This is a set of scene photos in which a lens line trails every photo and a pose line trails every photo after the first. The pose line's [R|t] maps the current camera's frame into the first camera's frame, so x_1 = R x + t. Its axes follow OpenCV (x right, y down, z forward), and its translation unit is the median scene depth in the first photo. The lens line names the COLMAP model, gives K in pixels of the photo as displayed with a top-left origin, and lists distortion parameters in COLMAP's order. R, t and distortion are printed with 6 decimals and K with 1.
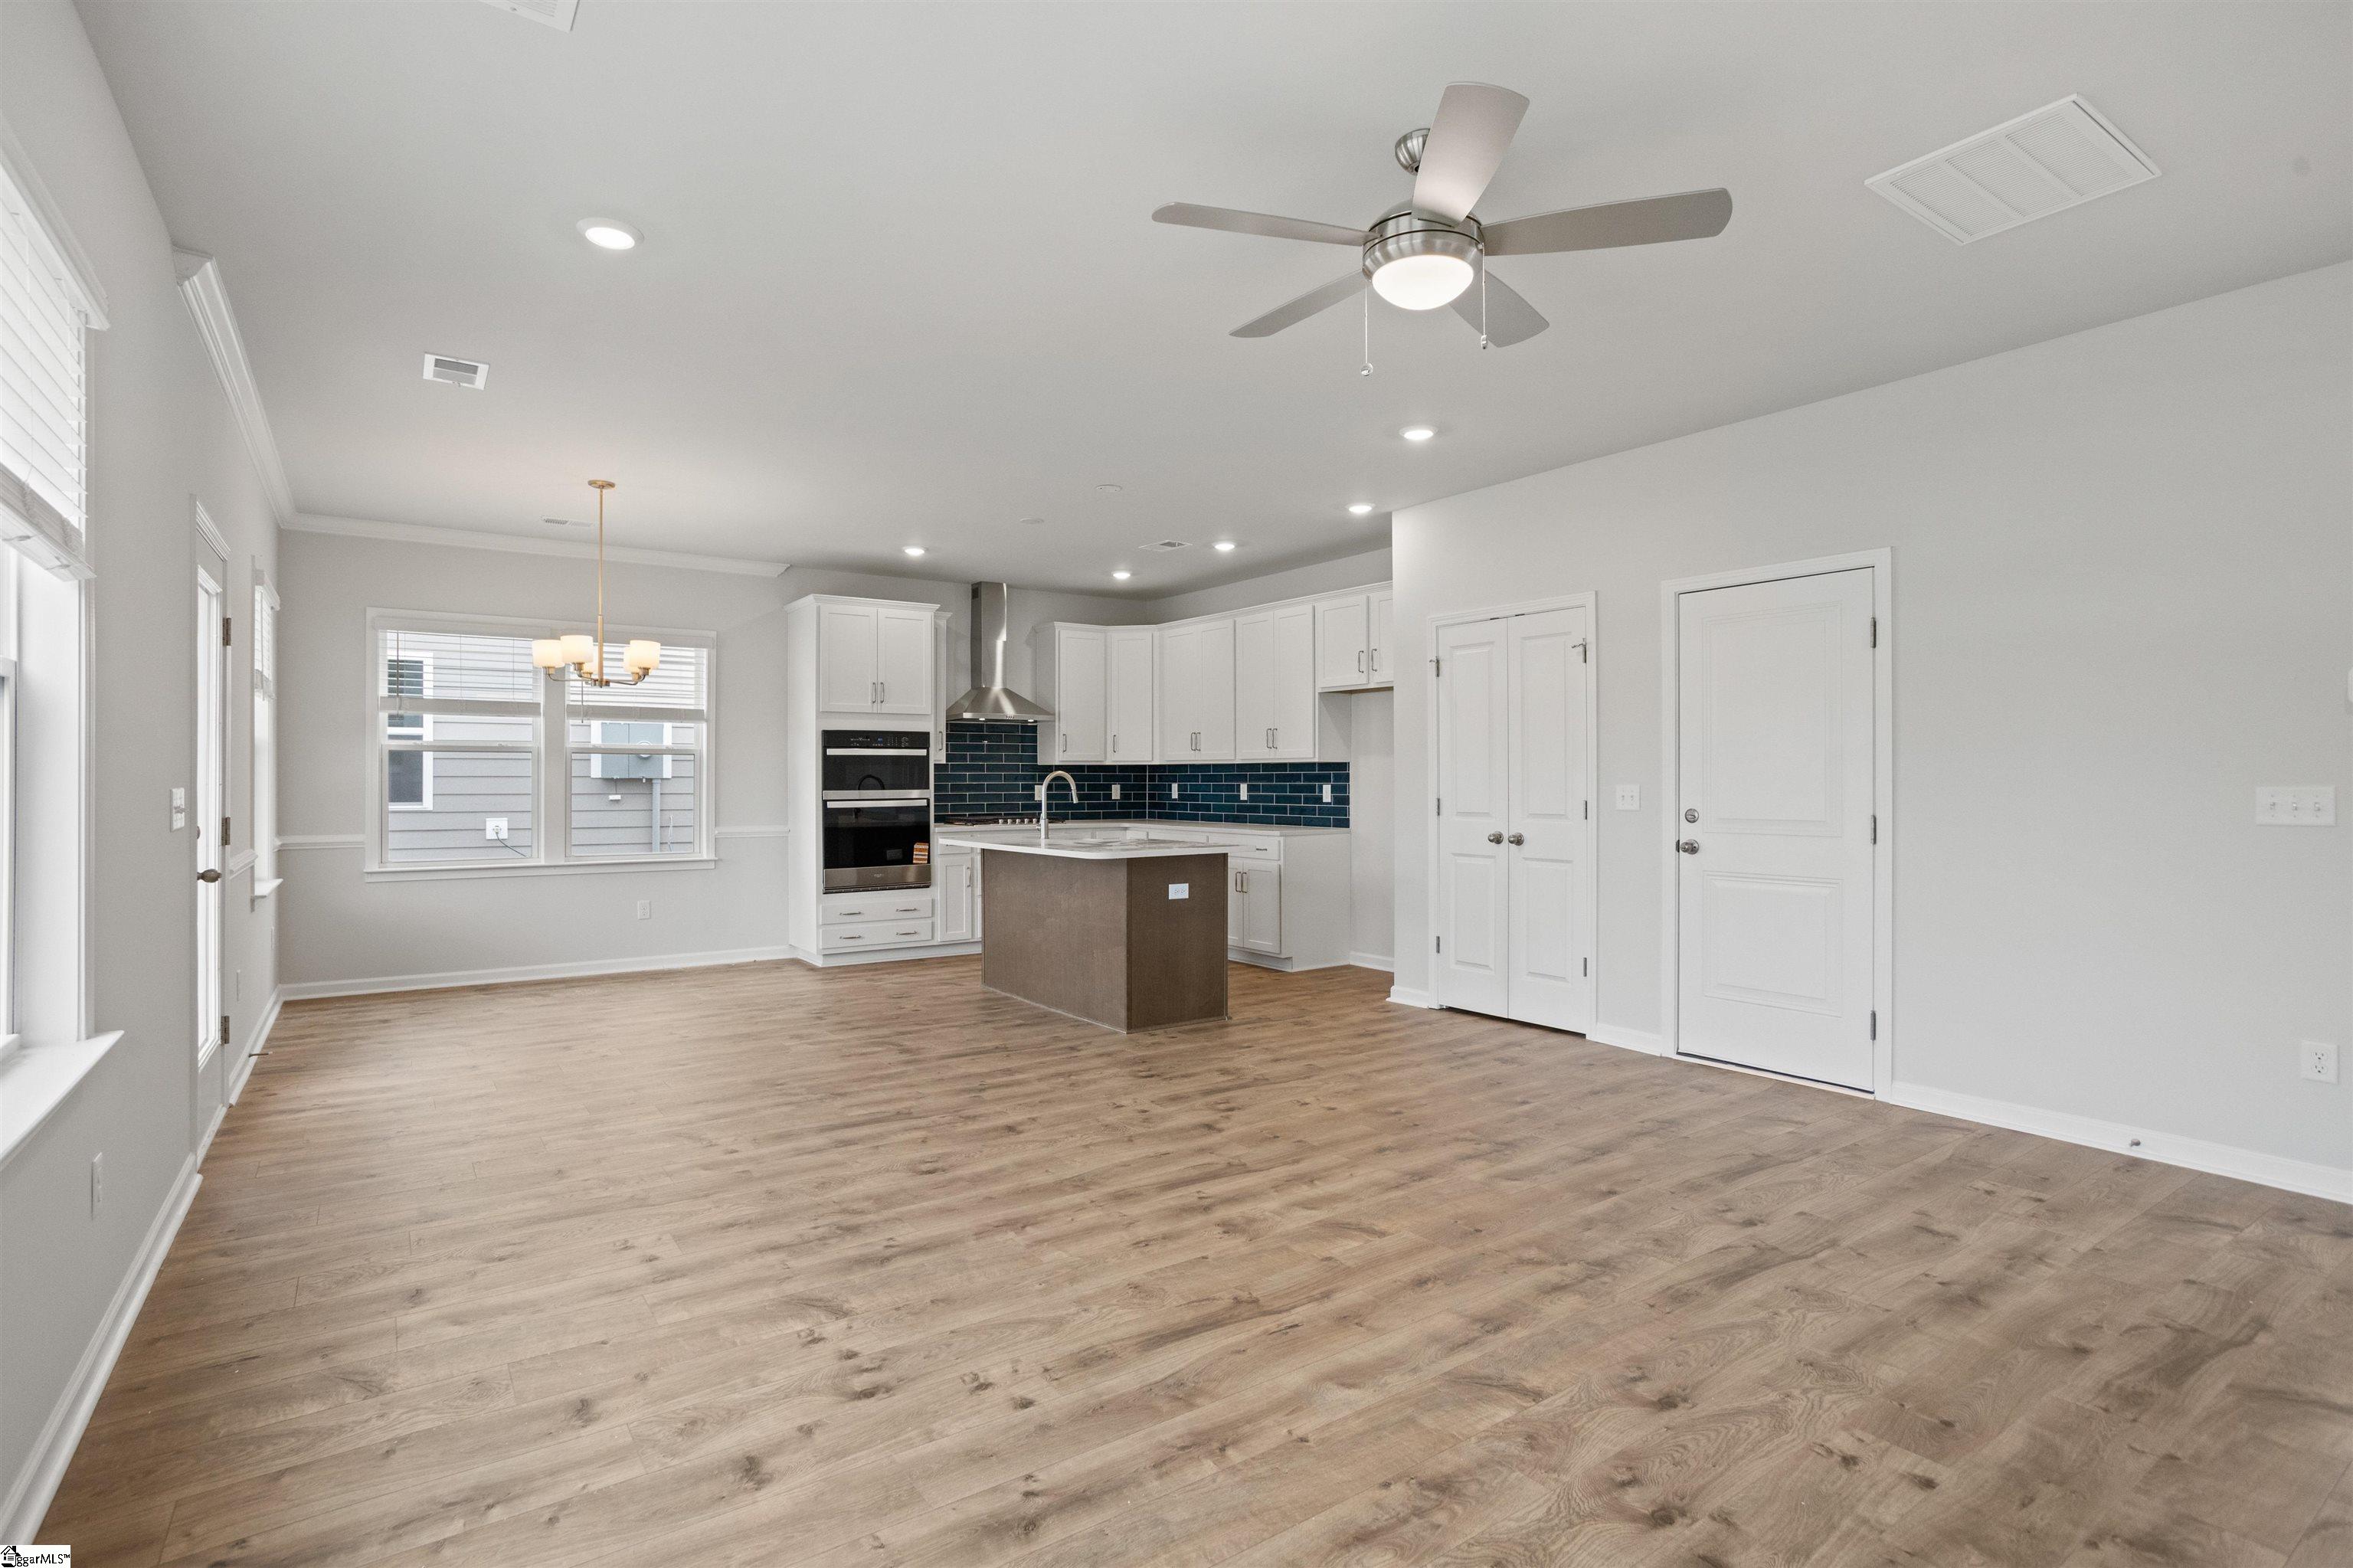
lens RADIAL K [[1150.1, 0, 1156.0], [0, 1150.1, 789.2], [0, 0, 1]] dist [-0.038563, 0.025625]
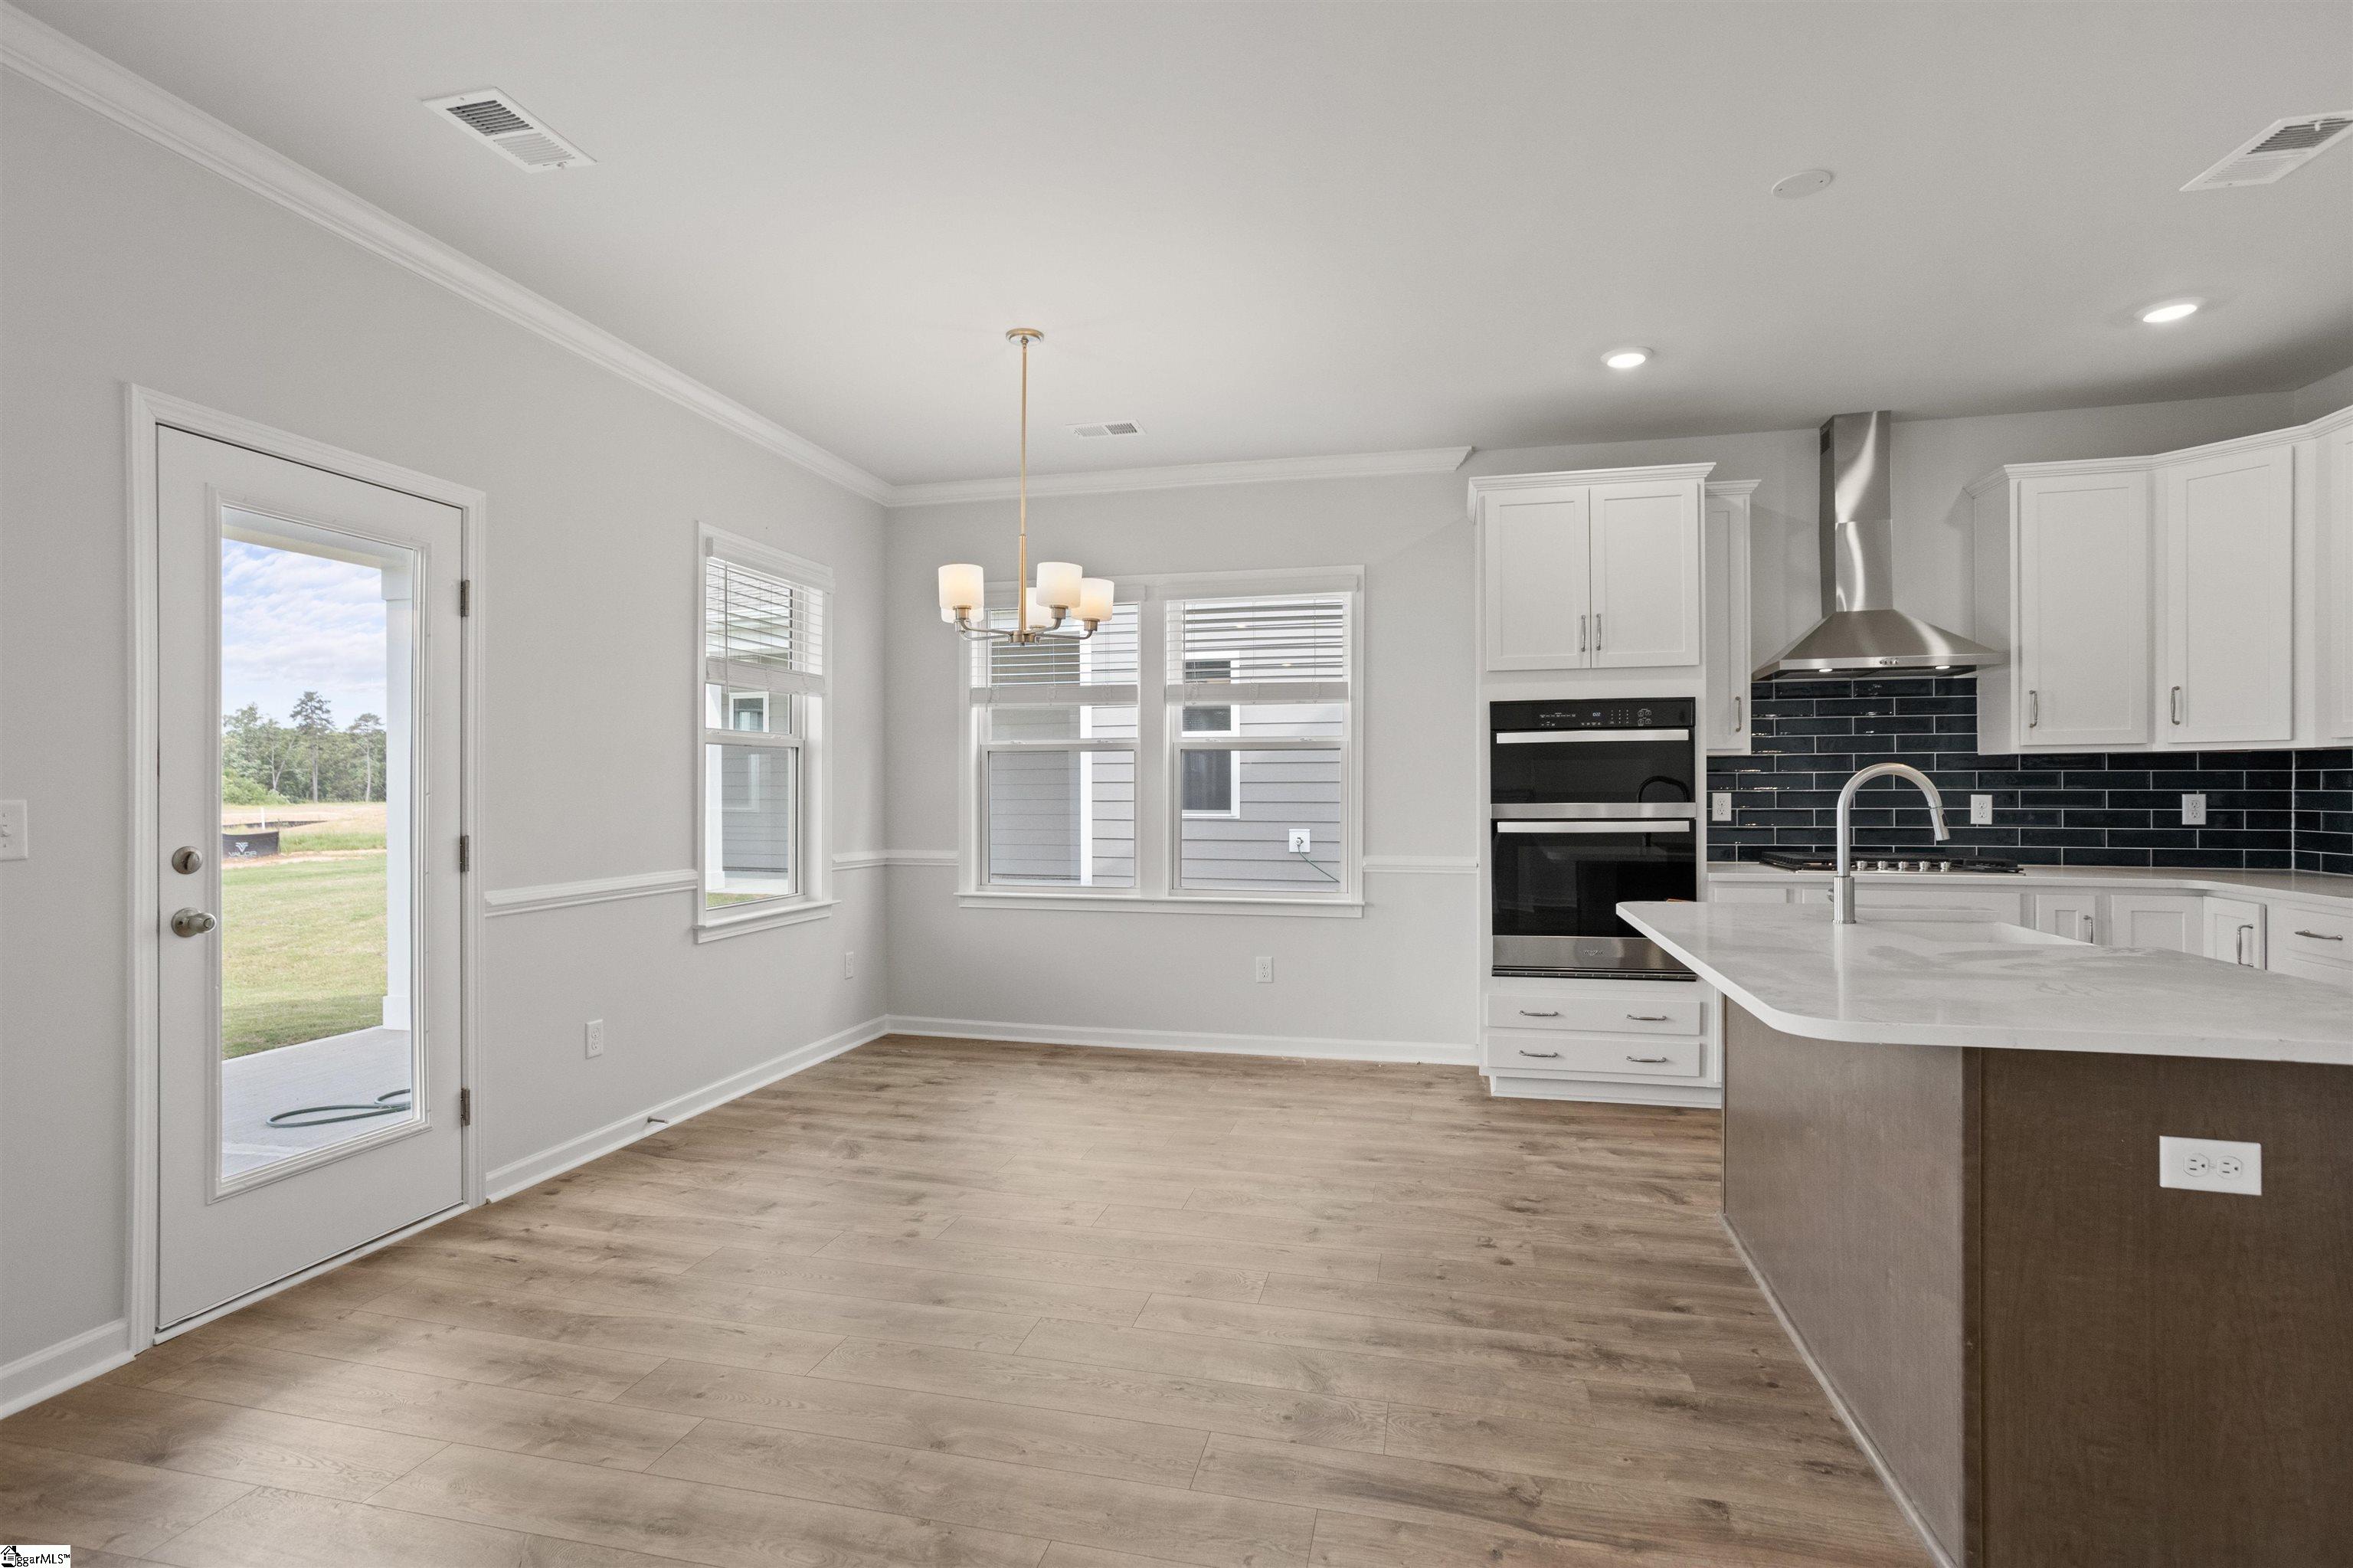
lens RADIAL K [[1150.1, 0, 1160.3], [0, 1150.1, 791.6], [0, 0, 1]] dist [-0.038563, 0.025625]
pose [[0.657553, 0.001741, -0.753406, 0.047734], [-0.004055, 0.999991, -0.001228, -0.003495], [0.753397, 0.003863, 0.657555, 0.485521]]
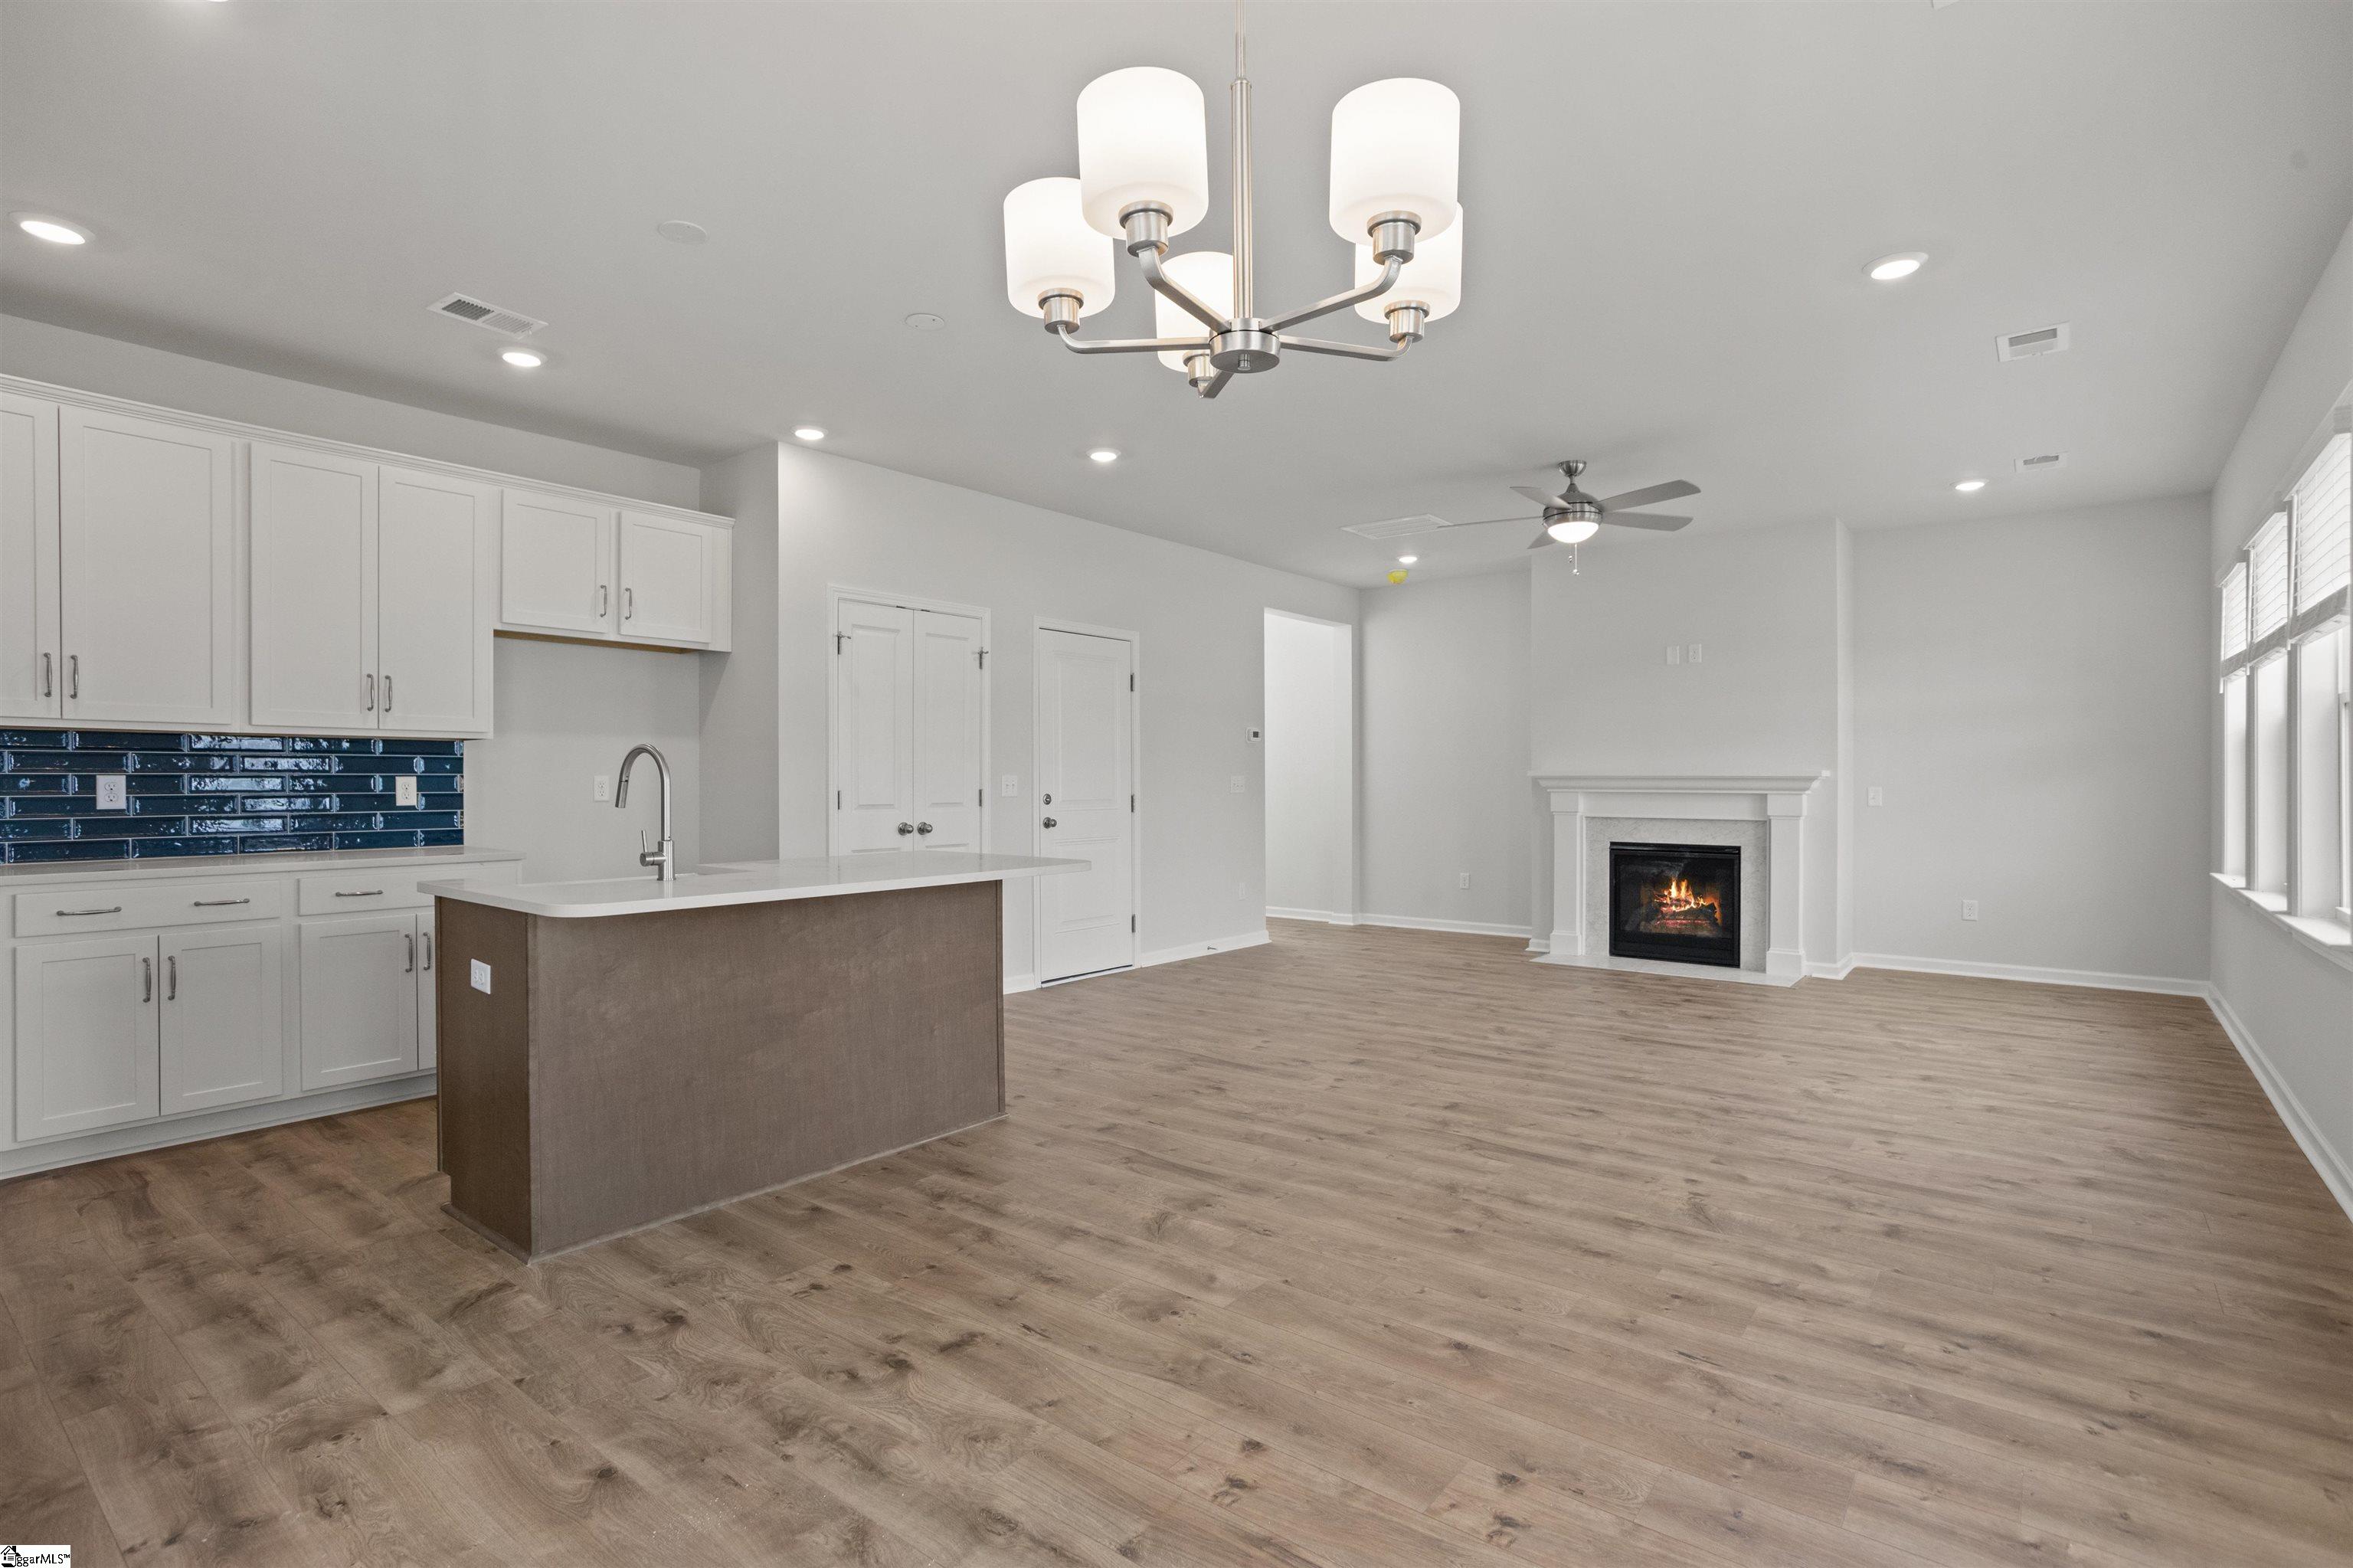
lens RADIAL K [[1150.1, 0, 1158.8], [0, 1150.1, 789.9], [0, 0, 1]] dist [-0.038563, 0.025625]
pose [[-0.278800, -0.004855, 0.960337, -0.572663], [0.009385, 0.999926, 0.007780, 0.002517], [-0.960303, 0.011182, -0.278733, 0.851234]]
